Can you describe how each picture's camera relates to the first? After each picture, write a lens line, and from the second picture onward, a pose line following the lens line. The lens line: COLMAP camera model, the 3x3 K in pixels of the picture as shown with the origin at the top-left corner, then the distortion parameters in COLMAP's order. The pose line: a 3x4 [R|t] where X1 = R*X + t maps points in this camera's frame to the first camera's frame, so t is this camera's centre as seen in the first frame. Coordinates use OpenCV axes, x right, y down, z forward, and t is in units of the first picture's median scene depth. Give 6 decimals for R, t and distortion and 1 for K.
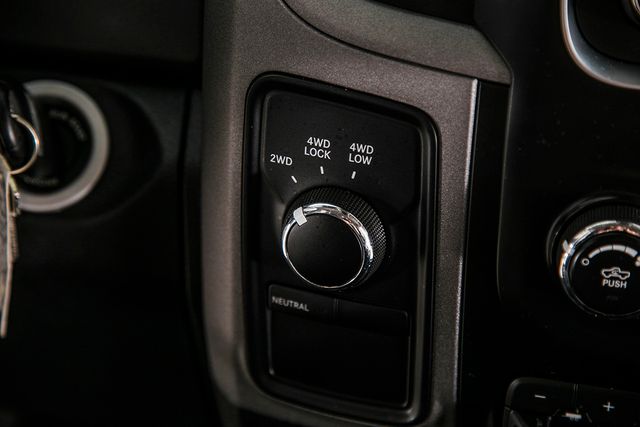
lens RADIAL K [[1829.7, 0, 322.4], [0, 1829.7, 216.0], [0, 0, 1]] dist [0.523773, 0.000000]
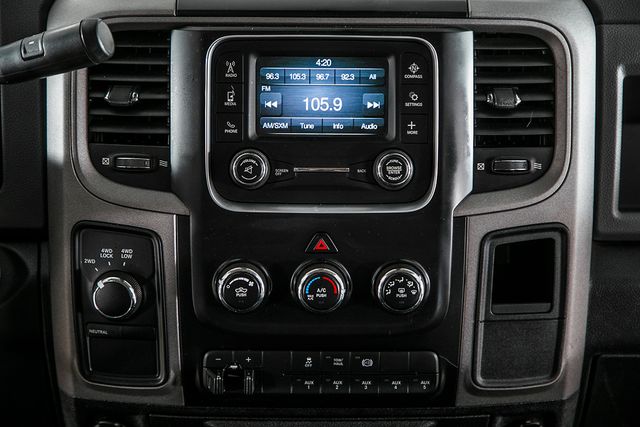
lens RADIAL K [[1527.7, 0, 321.7], [0, 1527.7, 211.1], [0, 0, 1]] dist [0.502544, 0.000000]
pose [[0.984947, -0.078556, 0.153975, -0.029400], [0.101873, 0.983435, -0.149925, 0.216160], [-0.139647, 0.163354, 0.976634, -0.853458]]
